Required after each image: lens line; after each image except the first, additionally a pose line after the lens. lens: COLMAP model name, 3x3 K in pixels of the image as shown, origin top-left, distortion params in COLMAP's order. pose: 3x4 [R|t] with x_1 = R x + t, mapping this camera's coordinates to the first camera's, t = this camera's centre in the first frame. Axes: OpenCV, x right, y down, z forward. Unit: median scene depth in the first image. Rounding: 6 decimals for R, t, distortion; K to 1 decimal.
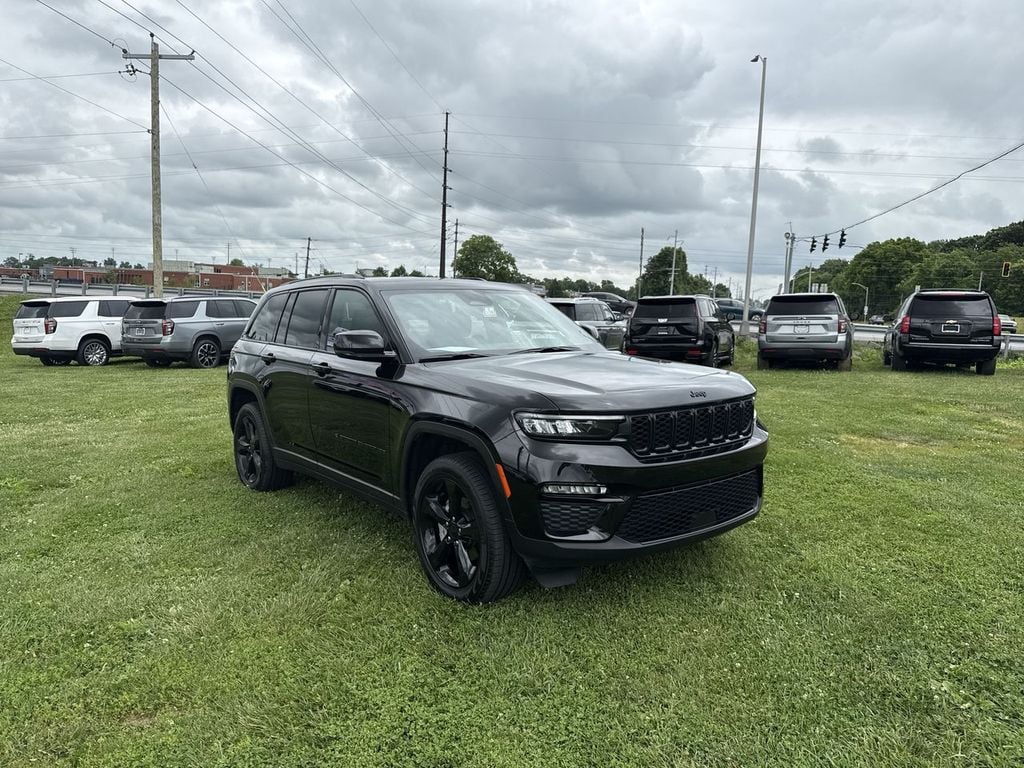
lens RADIAL K [[713.3, 0, 505.6], [0, 713.3, 403.2], [0, 0, 1]] dist [0.035989, -0.052017]
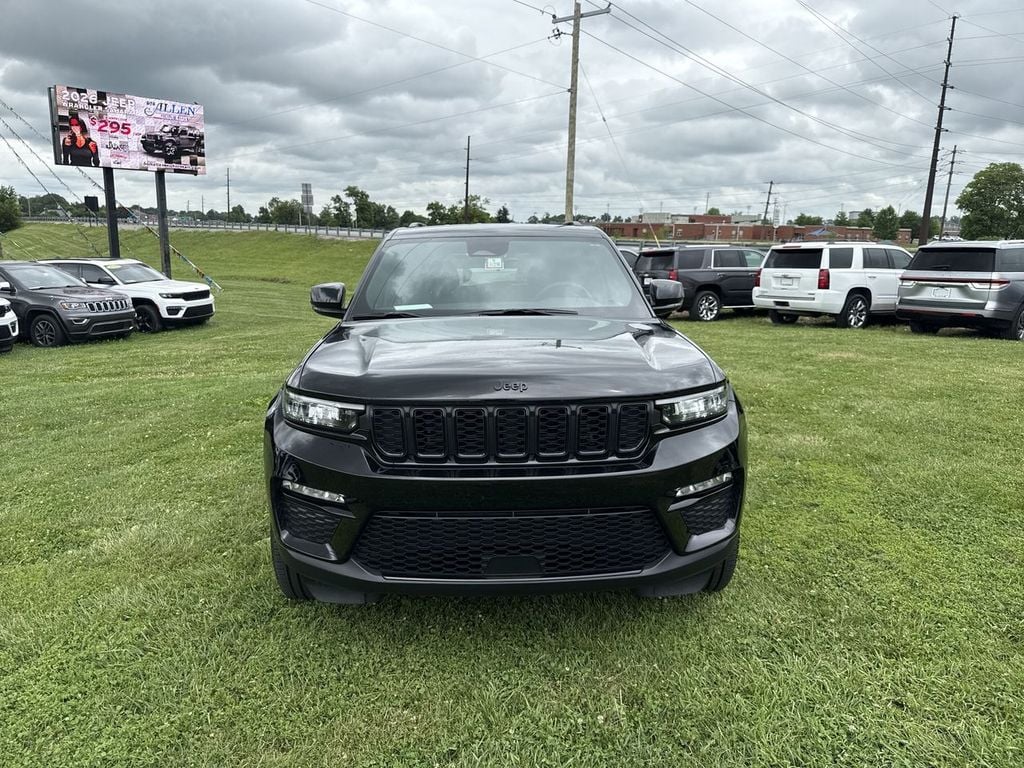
lens RADIAL K [[713.3, 0, 516.2], [0, 713.3, 403.9], [0, 0, 1]] dist [0.035989, -0.052017]
pose [[0.809433, 0.110311, -0.576758, 0.143128], [-0.069449, 0.993287, 0.092510, -0.012760], [0.583091, -0.034826, 0.811660, 0.095654]]
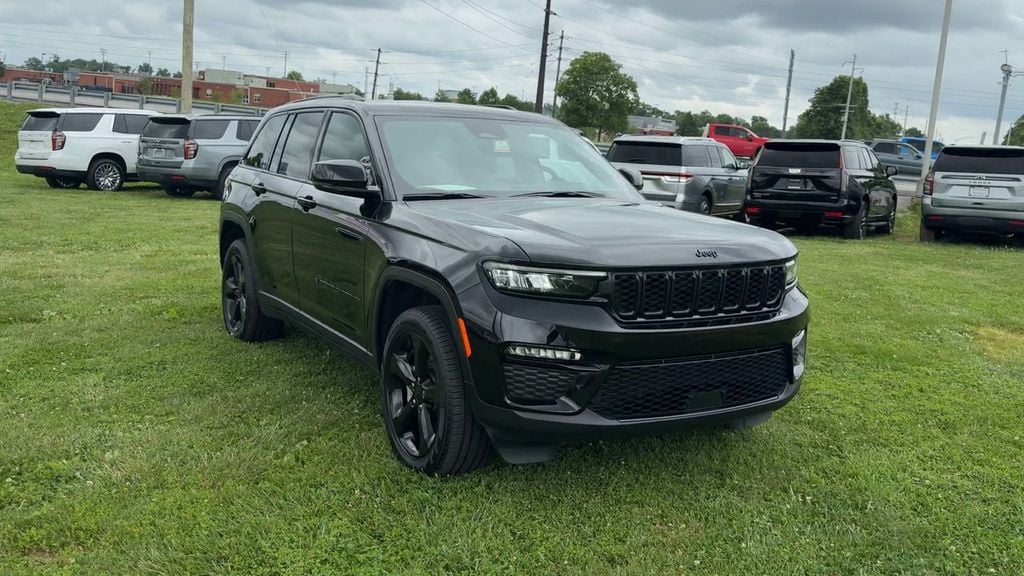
lens RADIAL K [[900.9, 0, 517.3], [0, 900.9, 288.2], [0, 0, 1]] dist [0.069306, -0.109430]
pose [[0.992153, 0.064403, -0.107169, 0.034995], [-0.061695, 0.997691, 0.028390, 0.002466], [0.108750, -0.021555, 0.993835, -0.019390]]
